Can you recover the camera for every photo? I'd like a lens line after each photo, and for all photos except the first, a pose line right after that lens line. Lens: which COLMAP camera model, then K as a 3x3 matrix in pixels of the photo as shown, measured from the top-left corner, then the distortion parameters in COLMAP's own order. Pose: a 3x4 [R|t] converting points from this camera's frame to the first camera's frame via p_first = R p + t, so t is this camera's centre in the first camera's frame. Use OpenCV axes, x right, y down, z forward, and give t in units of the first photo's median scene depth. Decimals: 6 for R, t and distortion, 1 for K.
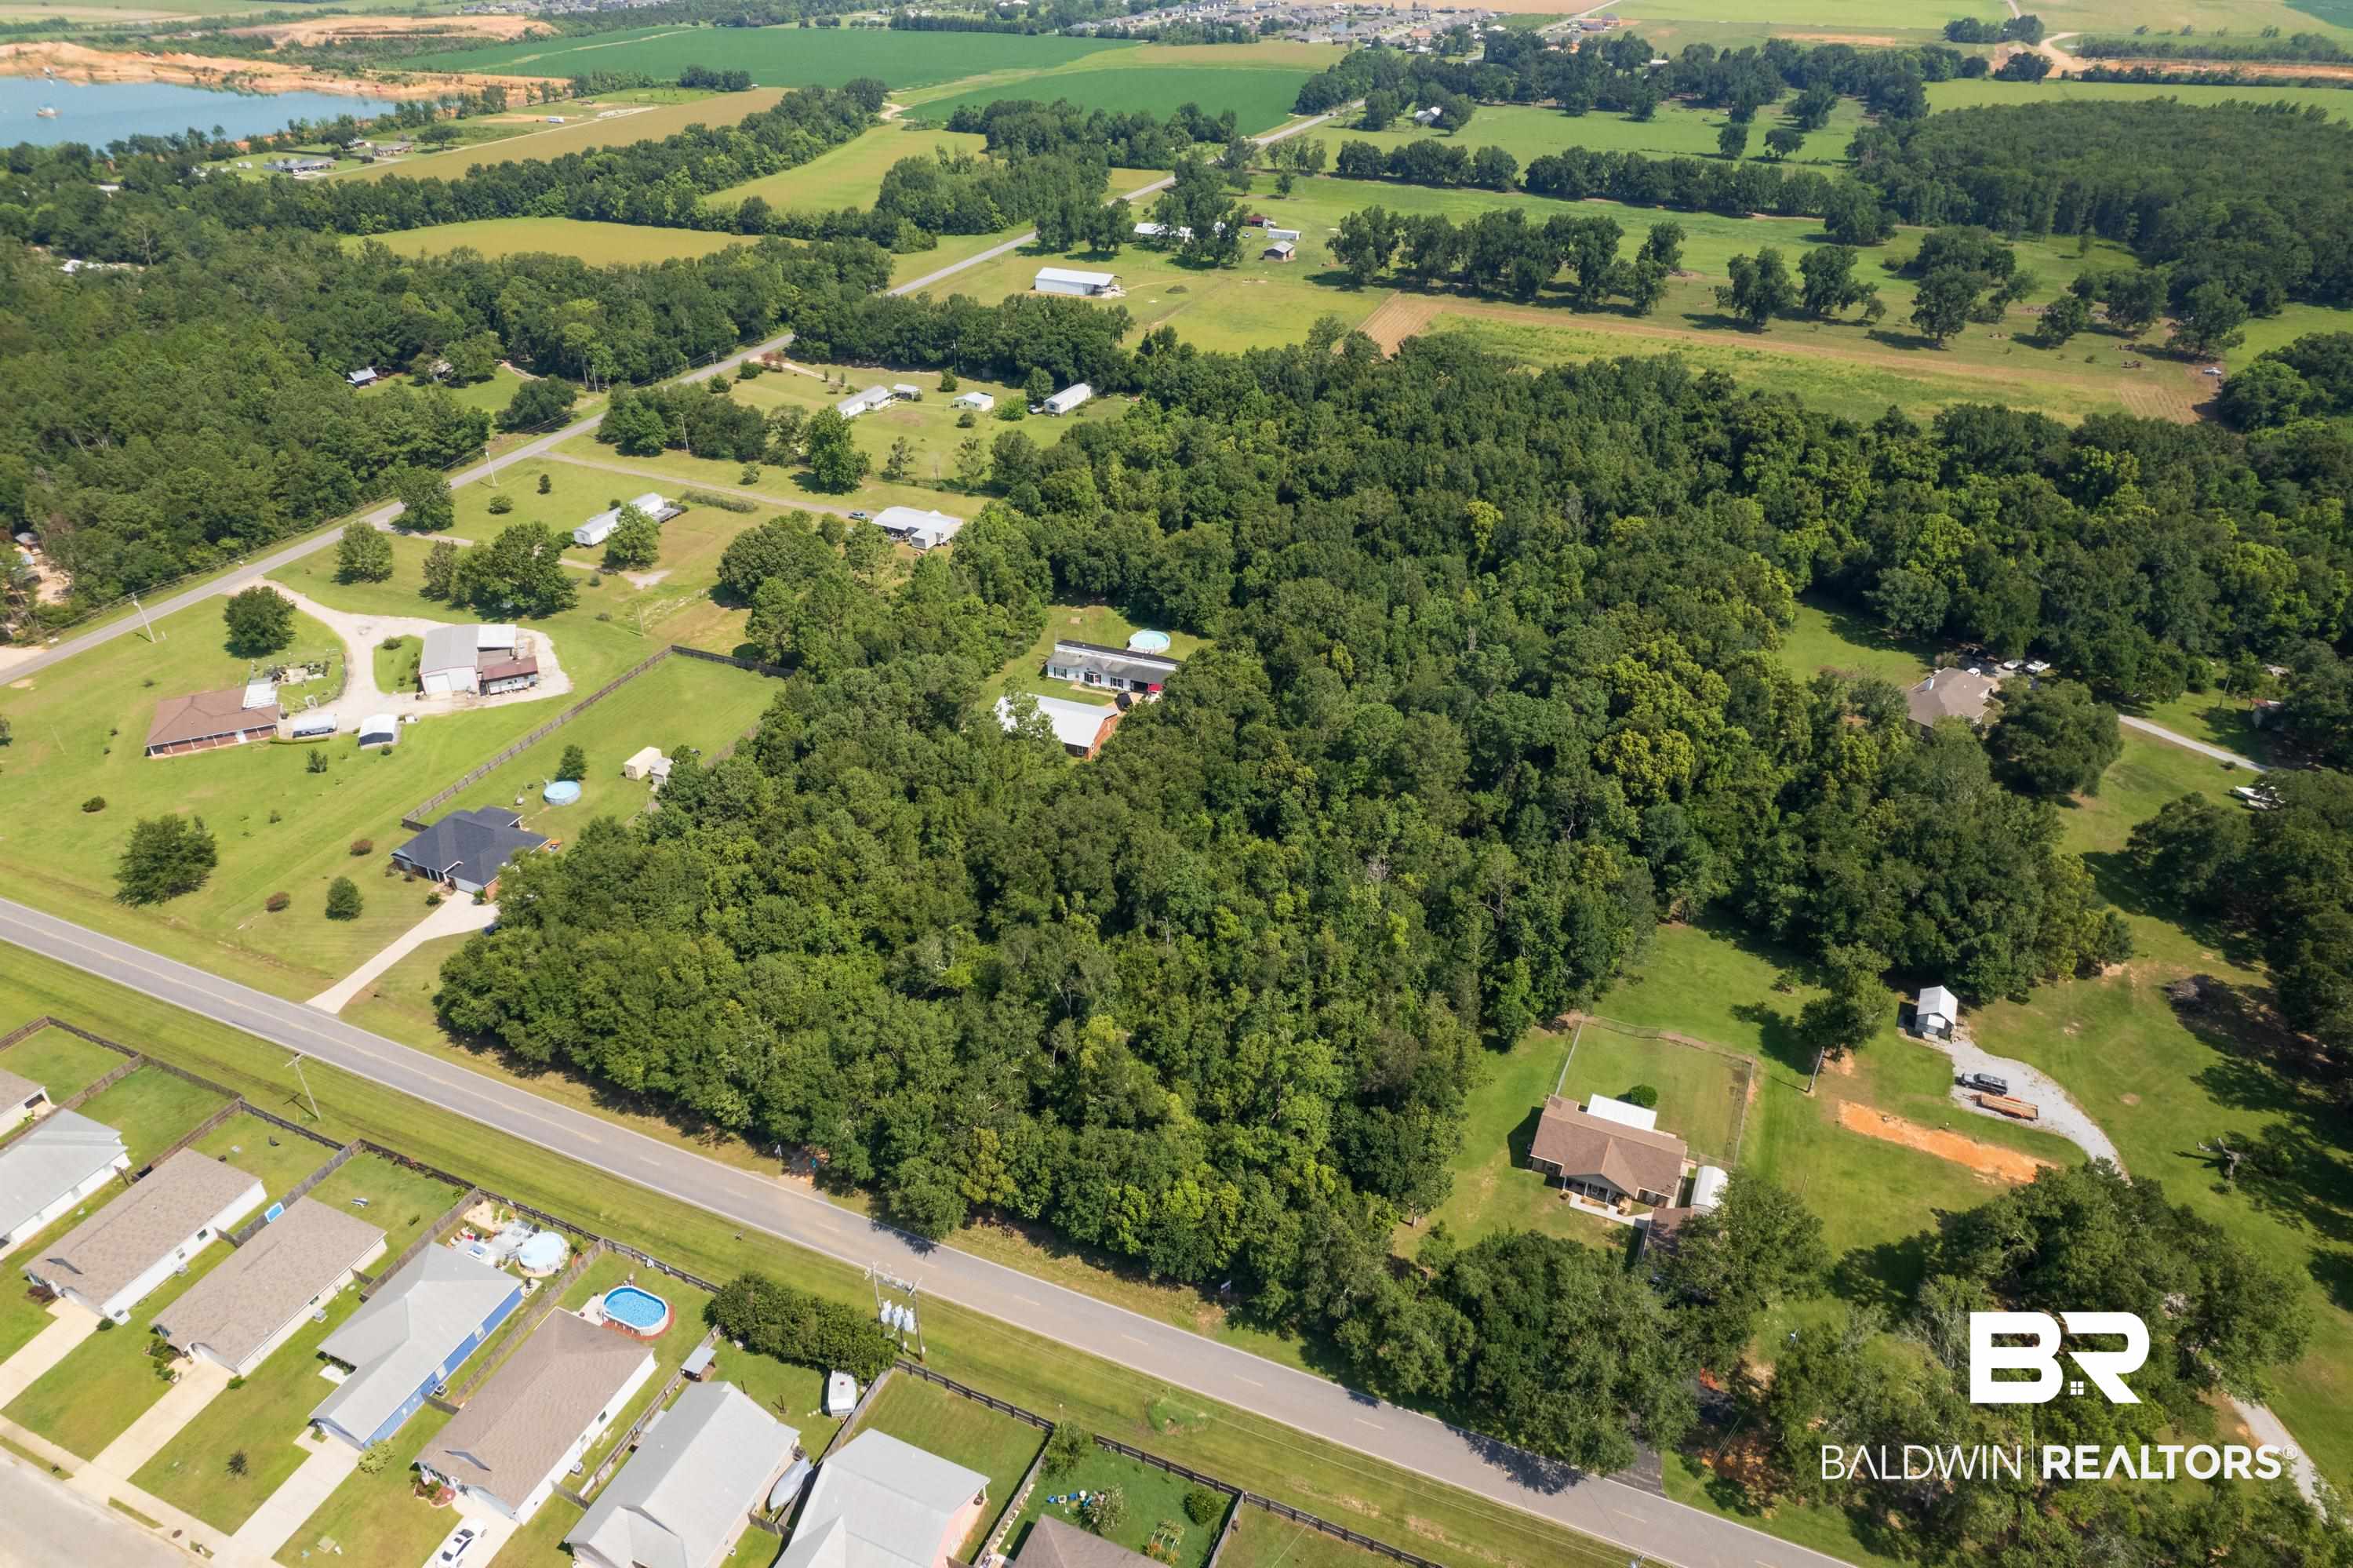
lens RADIAL K [[1509.8, 0, 1163.2], [0, 1509.8, 774.3], [0, 0, 1]] dist [-0.092334, 0.086776]
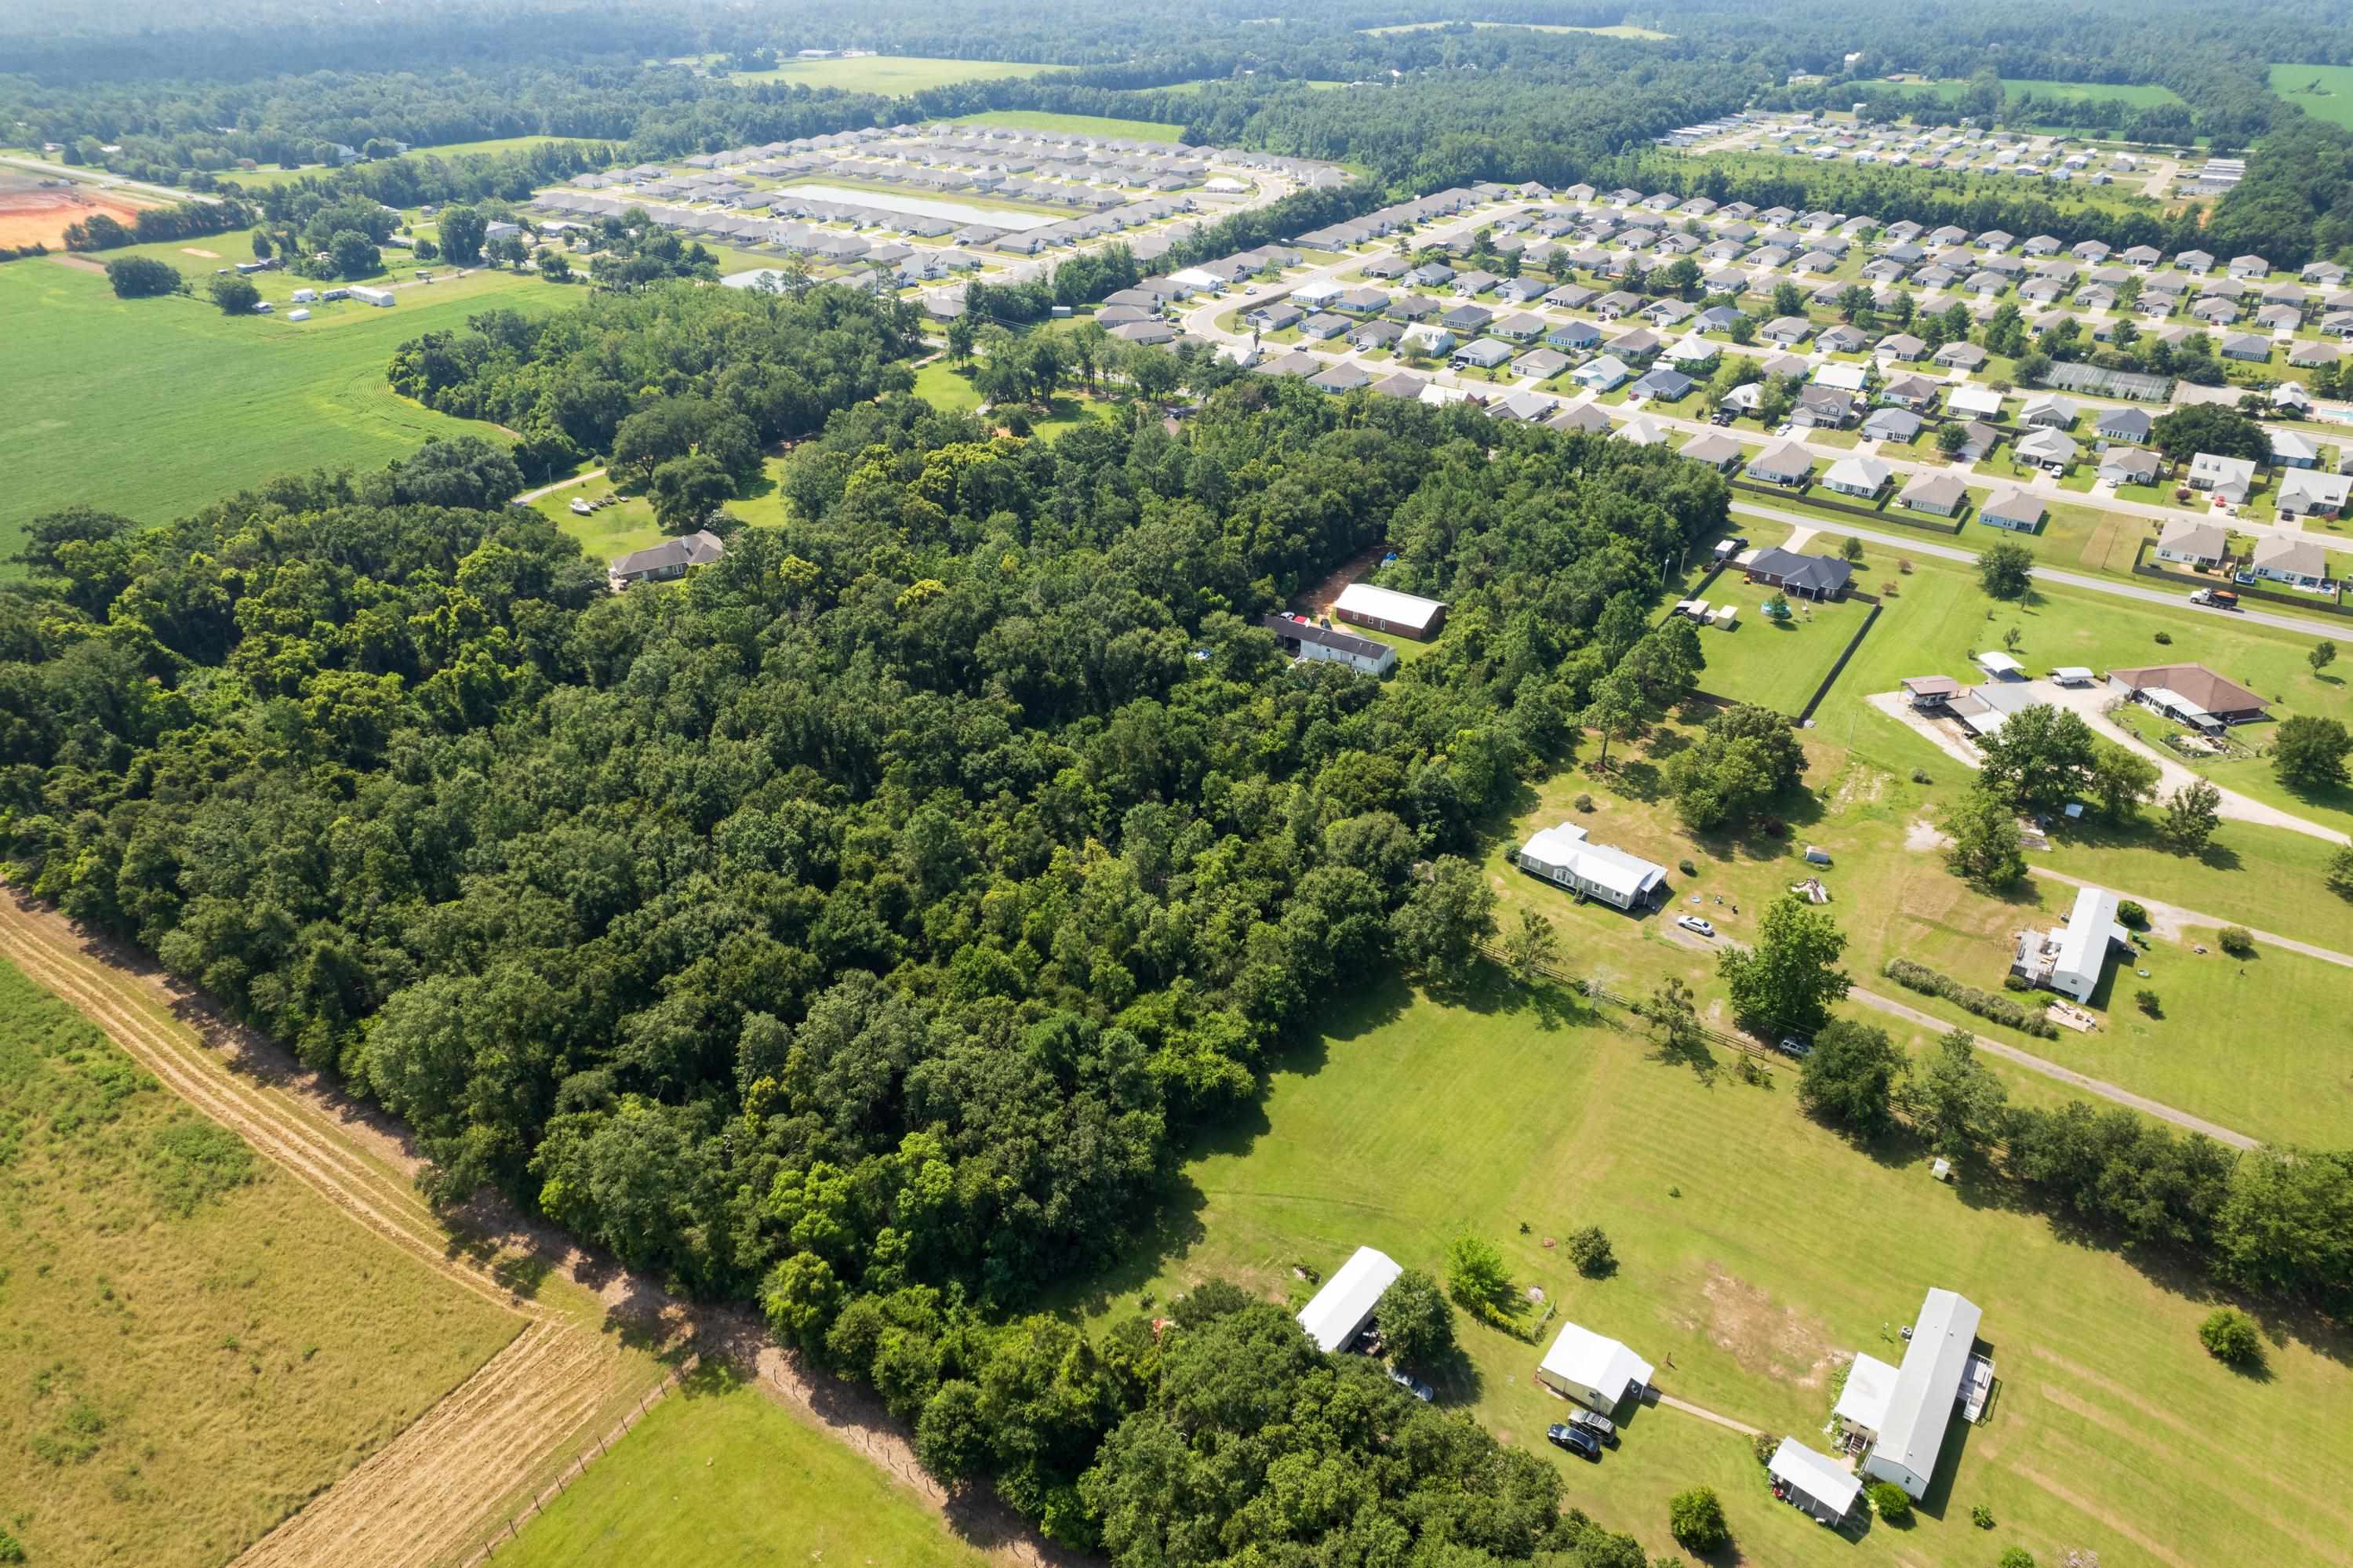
lens RADIAL K [[1503.8, 0, 1164.0], [0, 1503.8, 778.9], [0, 0, 1]] dist [-0.084218, 0.075674]
pose [[-0.980399, -0.096800, 0.171604, -0.074736], [0.106455, 0.472638, 0.874803, -0.668864], [-0.165787, 0.875924, -0.453069, 1.100069]]
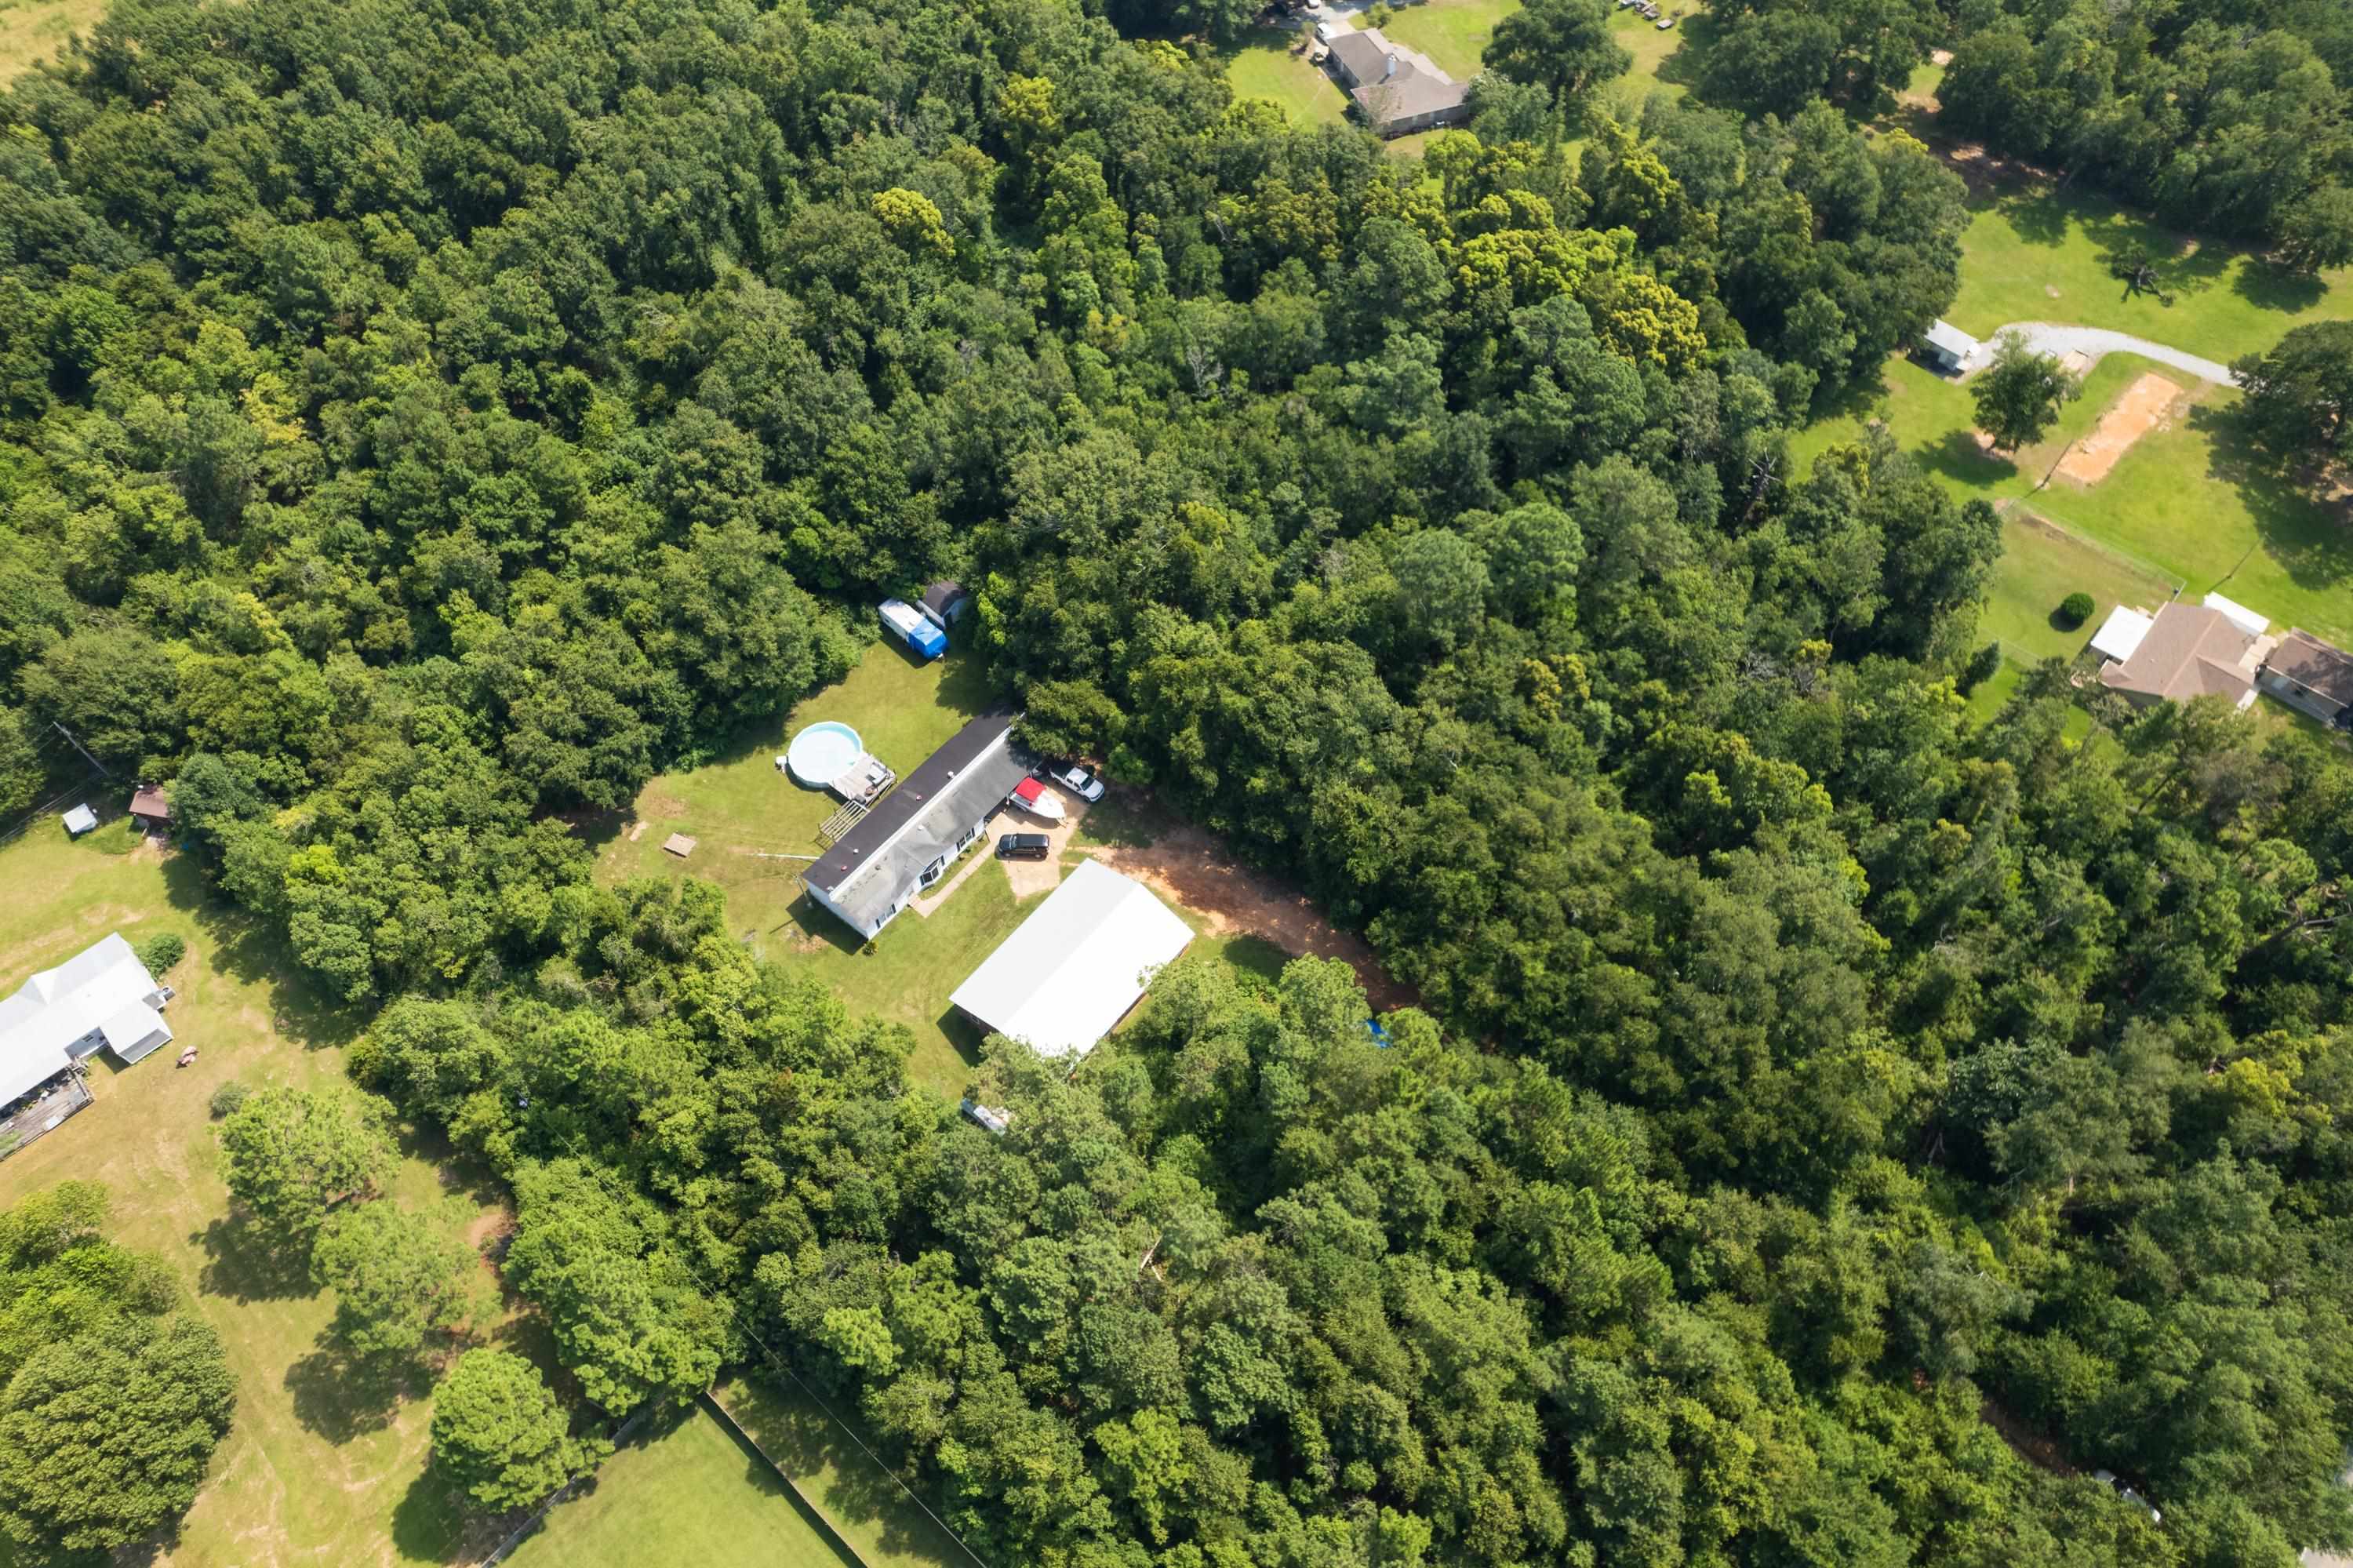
lens RADIAL K [[1509.8, 0, 1163.2], [0, 1509.8, 774.3], [0, 0, 1]] dist [-0.092334, 0.086776]
pose [[0.307098, -0.781801, 0.542658, -0.199176], [0.500802, 0.617633, 0.606405, -0.256874], [-0.809251, 0.085538, 0.581202, 0.425005]]
